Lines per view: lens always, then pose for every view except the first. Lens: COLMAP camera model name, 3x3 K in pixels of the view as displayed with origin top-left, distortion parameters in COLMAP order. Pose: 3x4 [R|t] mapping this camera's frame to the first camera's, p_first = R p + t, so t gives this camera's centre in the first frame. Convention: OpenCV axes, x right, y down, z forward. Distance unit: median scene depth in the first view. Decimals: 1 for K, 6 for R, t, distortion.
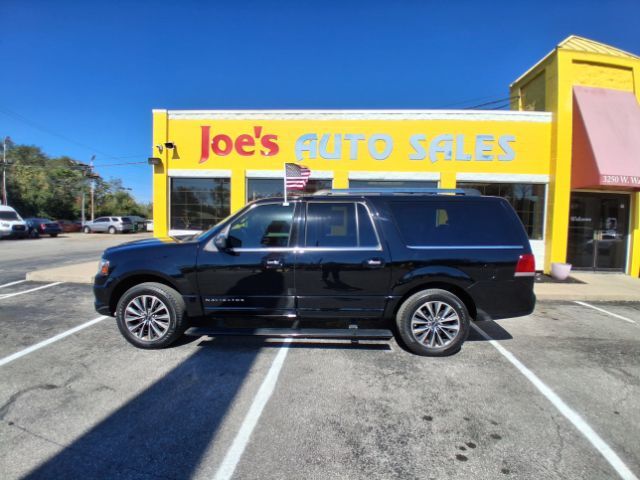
lens RADIAL K [[317.9, 0, 321.5], [0, 317.9, 243.6], [0, 0, 1]] dist [-0.000939, -0.039656]
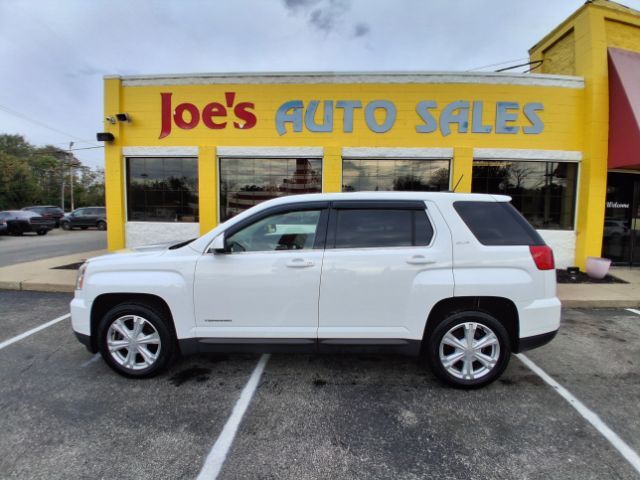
lens RADIAL K [[315.9, 0, 320.7], [0, 315.9, 244.0], [0, 0, 1]] dist [-0.002421, -0.038145]
pose [[0.999867, -0.008852, 0.013723, 0.017397], [0.008338, 0.999279, 0.037040, -0.009903], [-0.014041, -0.036921, 0.999220, 0.178708]]
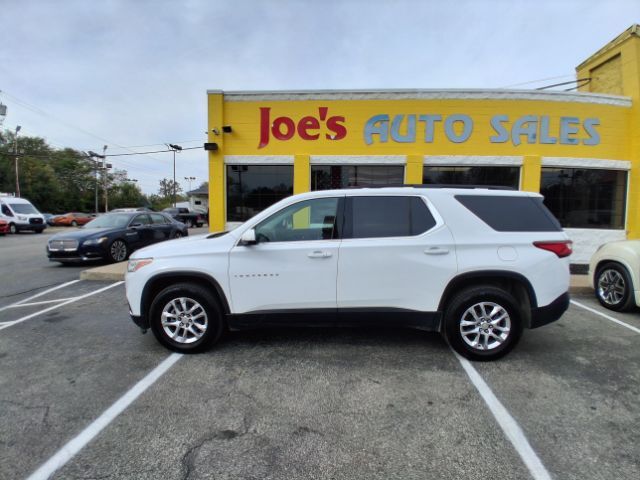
lens RADIAL K [[315.9, 0, 320.7], [0, 315.9, 244.0], [0, 0, 1]] dist [-0.002421, -0.038145]
pose [[0.999946, -0.010349, -0.000808, -0.211726], [0.010371, 0.999354, 0.034396, -0.007630], [0.000452, -0.034402, 0.999408, 0.078332]]
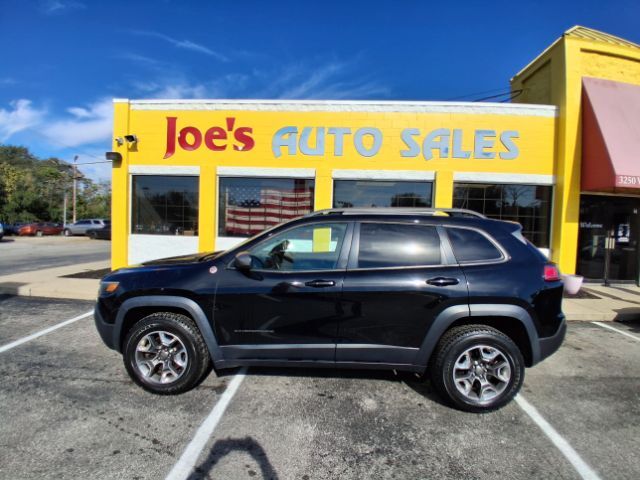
lens RADIAL K [[315.9, 0, 320.7], [0, 315.9, 244.0], [0, 0, 1]] dist [-0.002421, -0.038145]
pose [[0.999834, 0.006321, 0.017111, 0.038111], [-0.006127, 0.999917, -0.011370, -0.009330], [-0.017182, 0.011263, 0.999789, 0.122344]]
